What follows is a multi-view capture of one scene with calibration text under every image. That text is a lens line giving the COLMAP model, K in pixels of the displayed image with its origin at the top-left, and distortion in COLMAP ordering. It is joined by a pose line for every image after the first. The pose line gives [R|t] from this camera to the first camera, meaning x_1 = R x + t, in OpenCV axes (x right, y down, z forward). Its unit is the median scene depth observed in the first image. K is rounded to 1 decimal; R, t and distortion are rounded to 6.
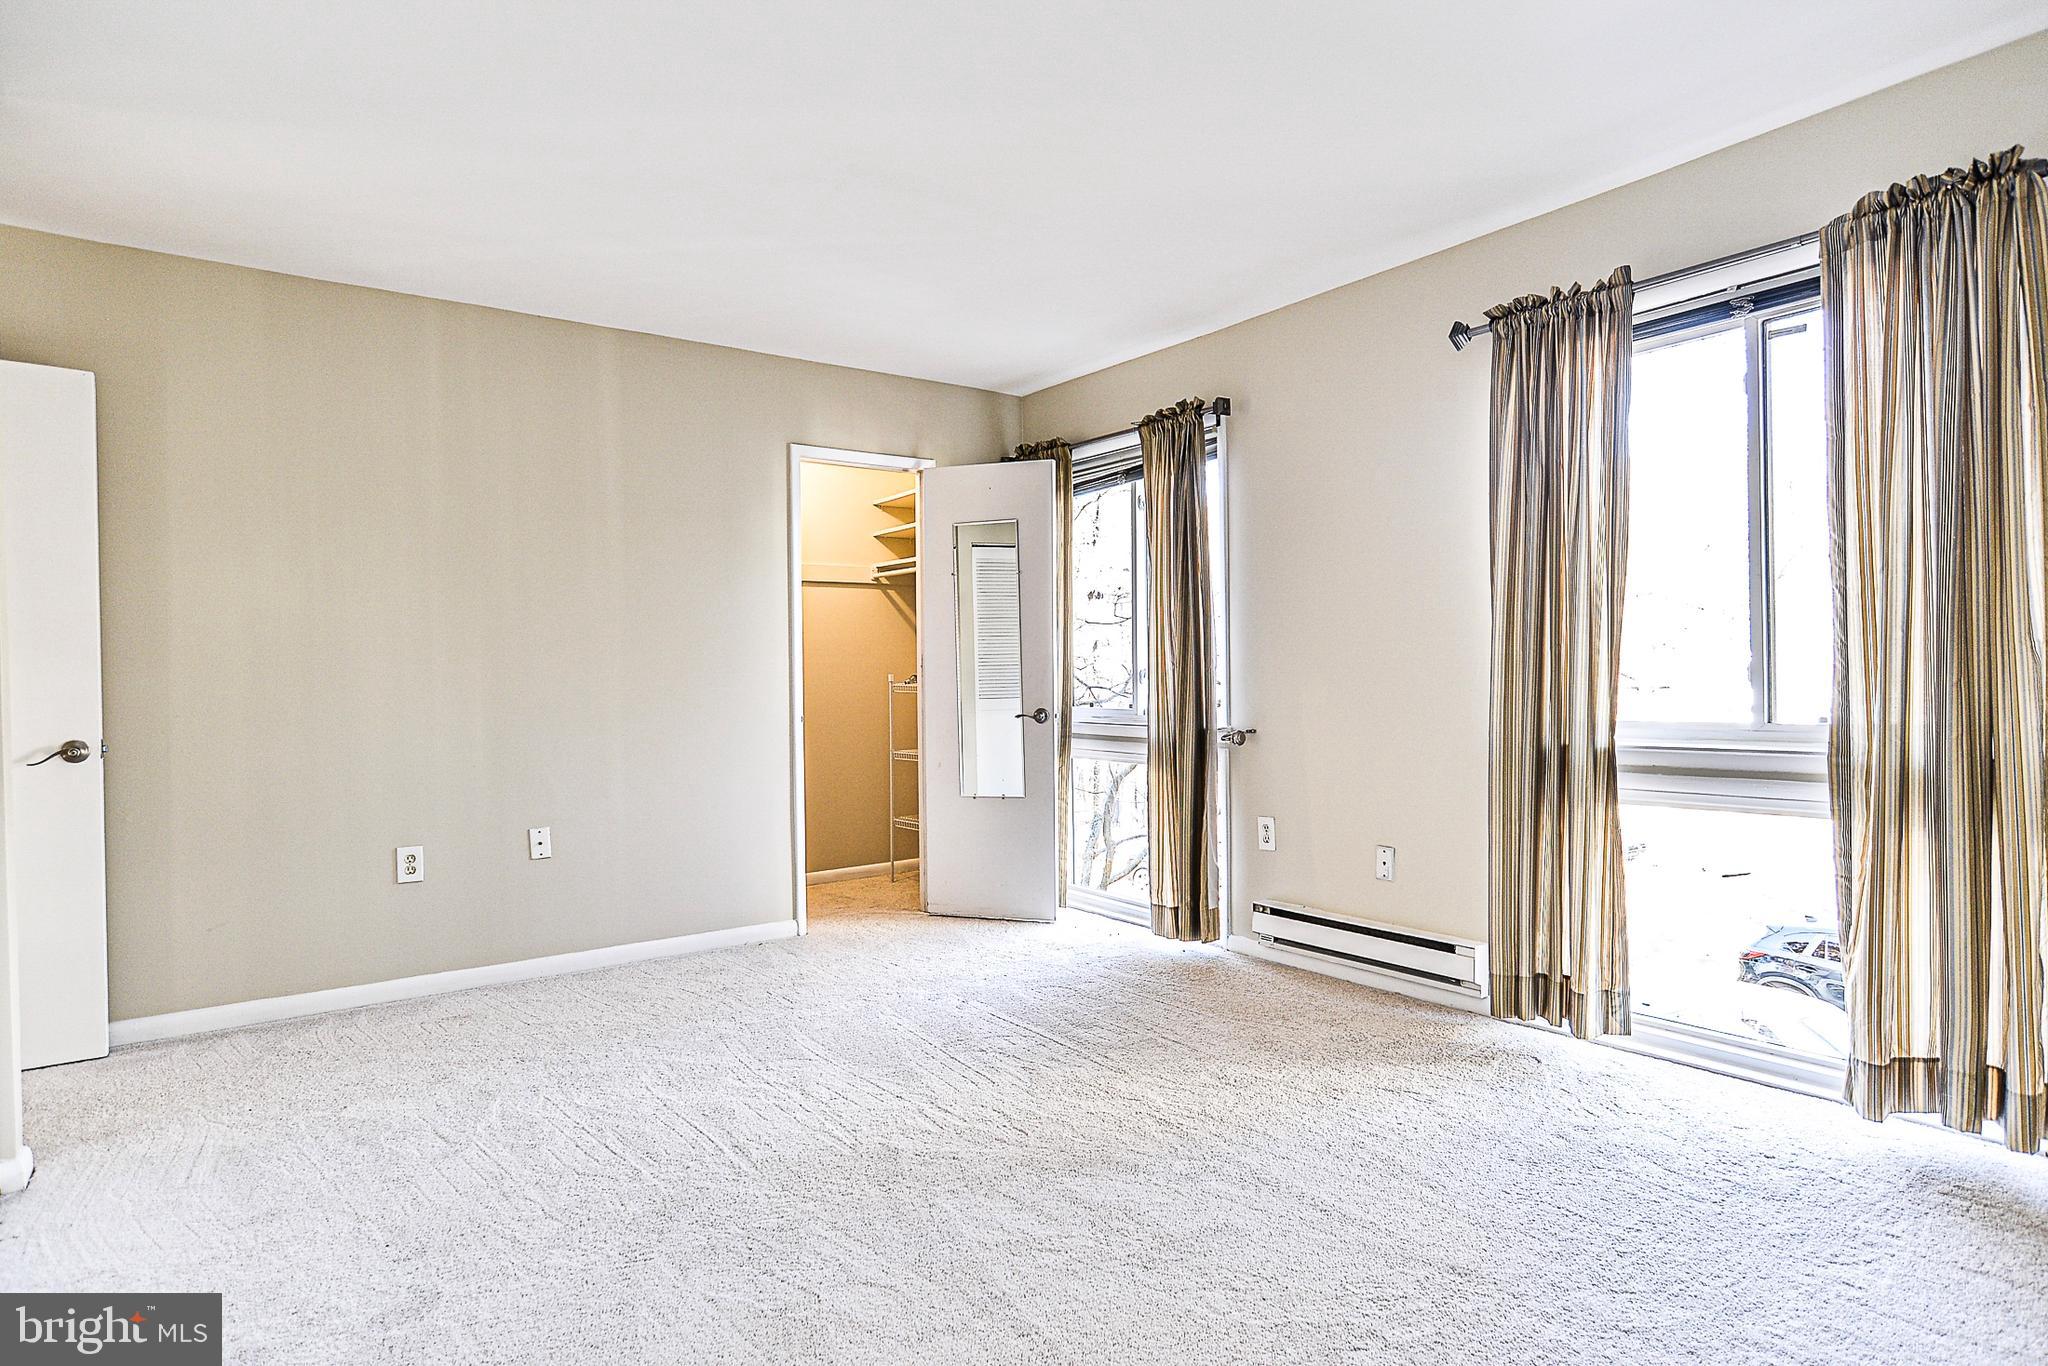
lens RADIAL K [[1096.7, 0, 1014.6], [0, 1096.7, 686.4], [0, 0, 1]] dist [0.003534, 0.000166]
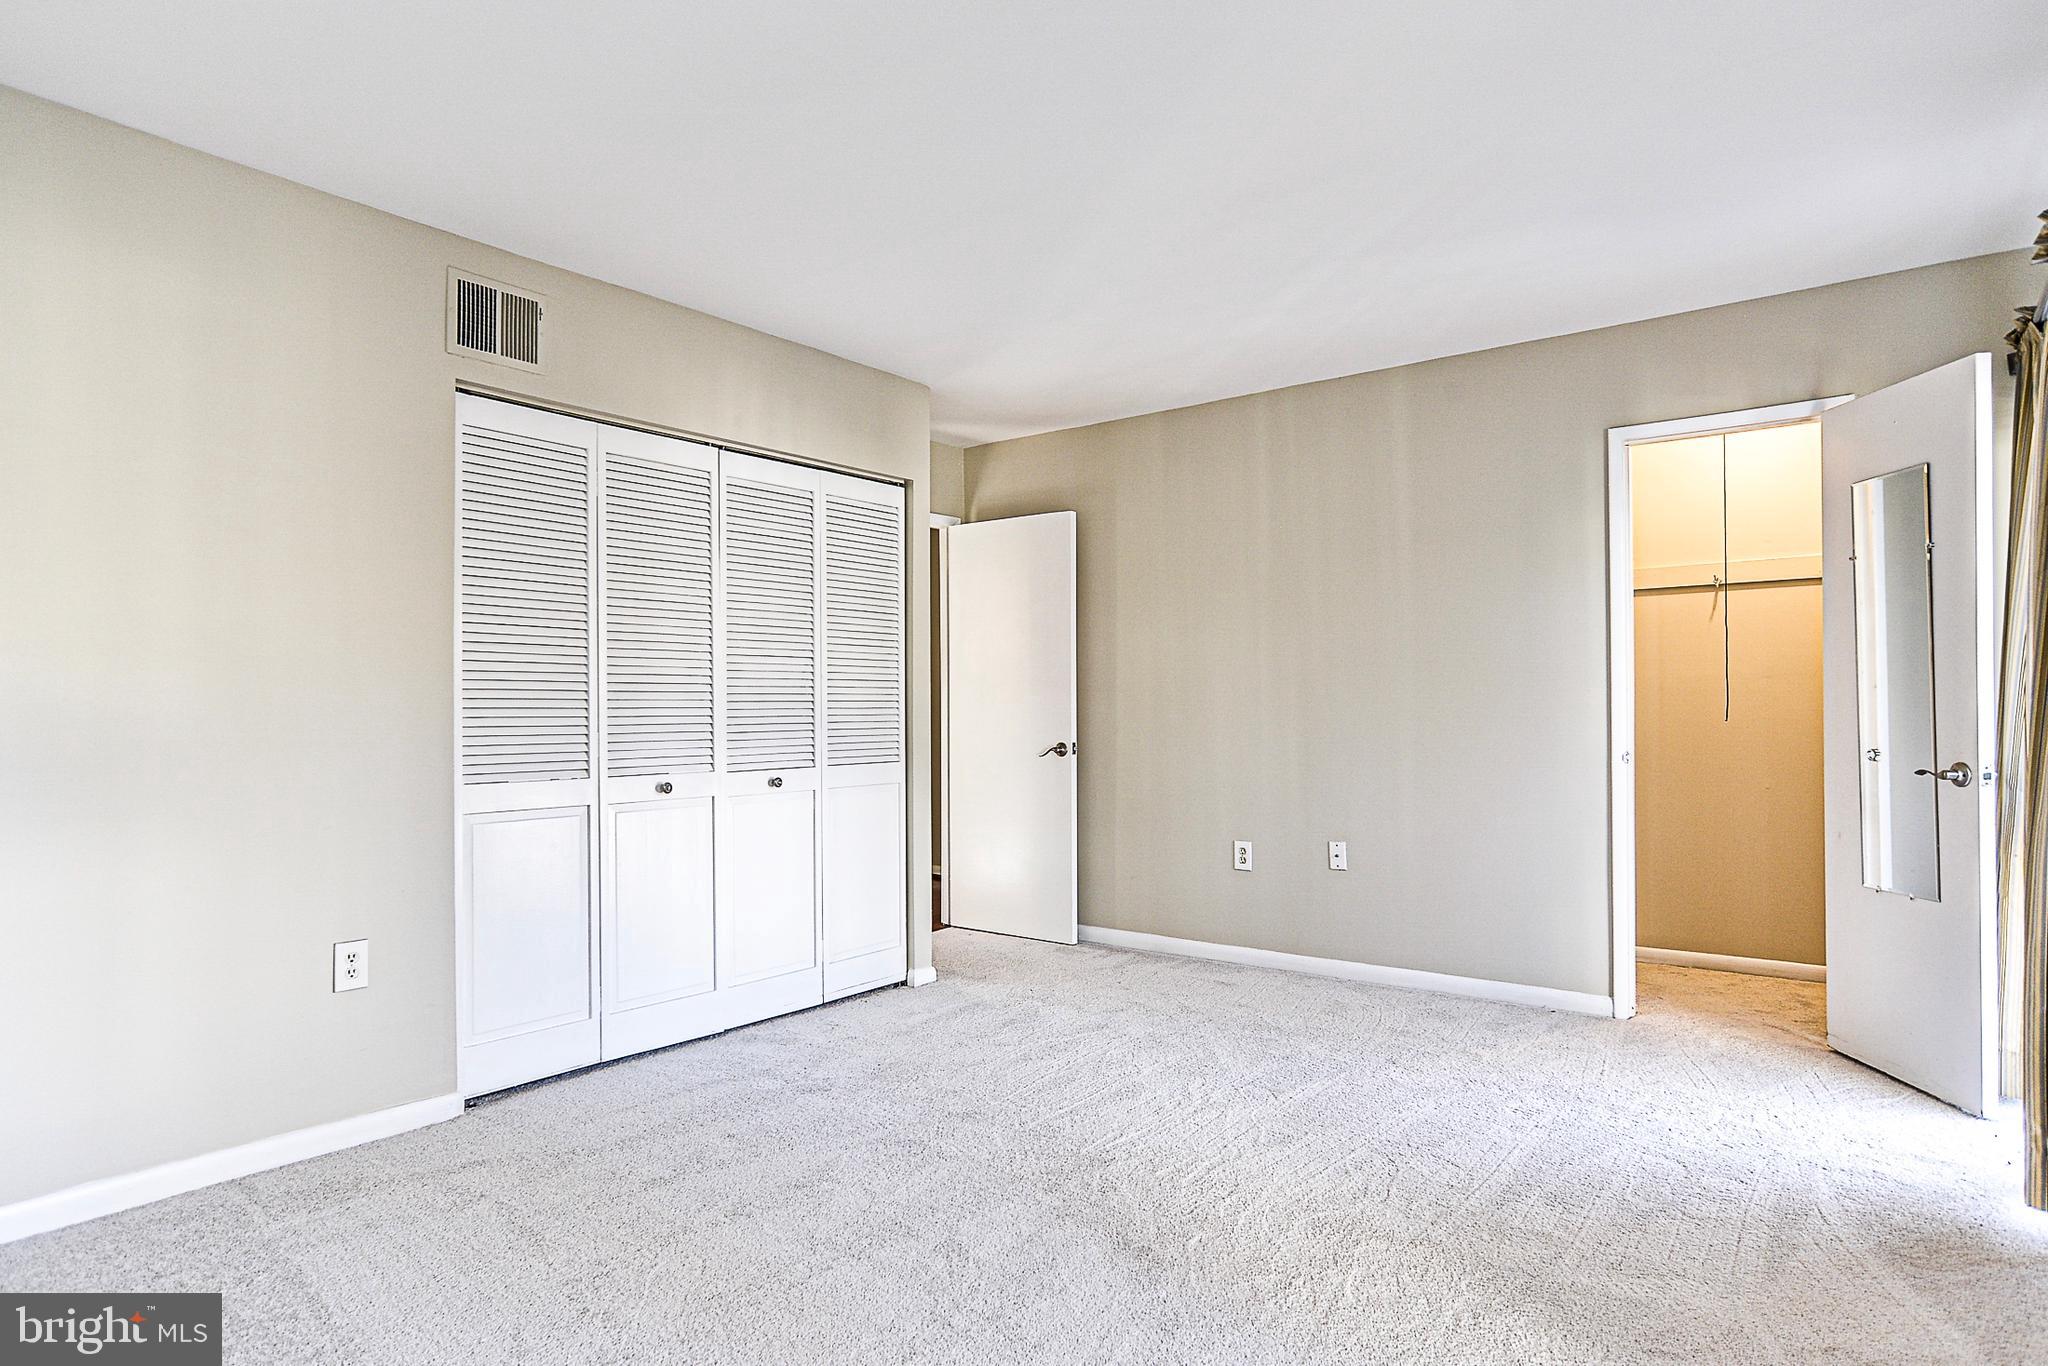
lens RADIAL K [[1090.1, 0, 1027.0], [0, 1090.1, 692.1], [0, 0, 1]] dist [-0.032411, 0.026487]
pose [[0.303650, -0.002555, -0.952780, 0.556534], [-0.011860, 0.999909, -0.006461, -0.011347], [0.952710, 0.013261, 0.303592, 0.405135]]
